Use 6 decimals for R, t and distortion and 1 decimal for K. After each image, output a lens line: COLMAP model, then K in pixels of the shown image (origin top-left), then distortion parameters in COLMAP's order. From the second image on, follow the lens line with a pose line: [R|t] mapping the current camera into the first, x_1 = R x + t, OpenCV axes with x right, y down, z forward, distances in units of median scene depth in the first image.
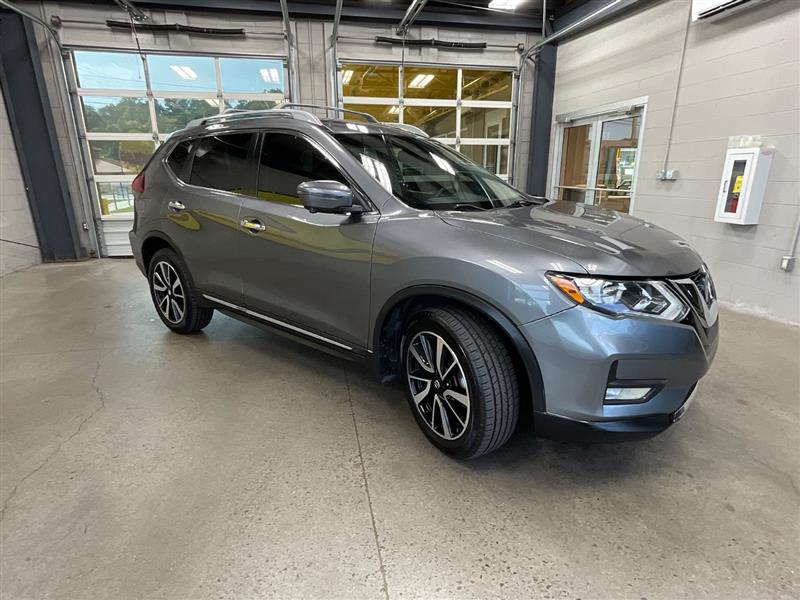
lens RADIAL K [[446.6, 0, 401.5], [0, 446.6, 300.5], [0, 0, 1]] dist [-0.021615, 0.015435]
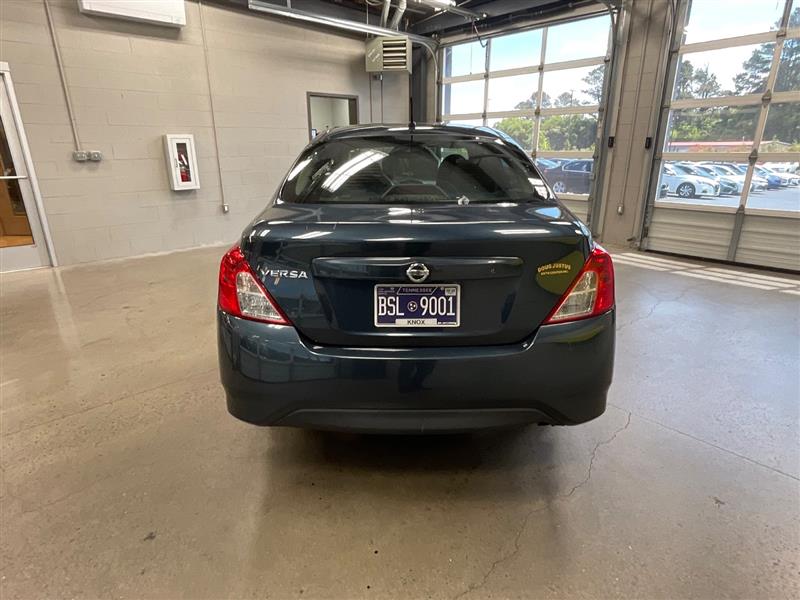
lens RADIAL K [[464.1, 0, 401.1], [0, 464.1, 300.2], [0, 0, 1]] dist [-0.025342, 0.020364]
pose [[-0.509809, -0.267542, 0.817628, -0.539956], [0.245968, 0.865407, 0.436543, -0.216242], [-0.824375, 0.423664, -0.375386, 0.726540]]
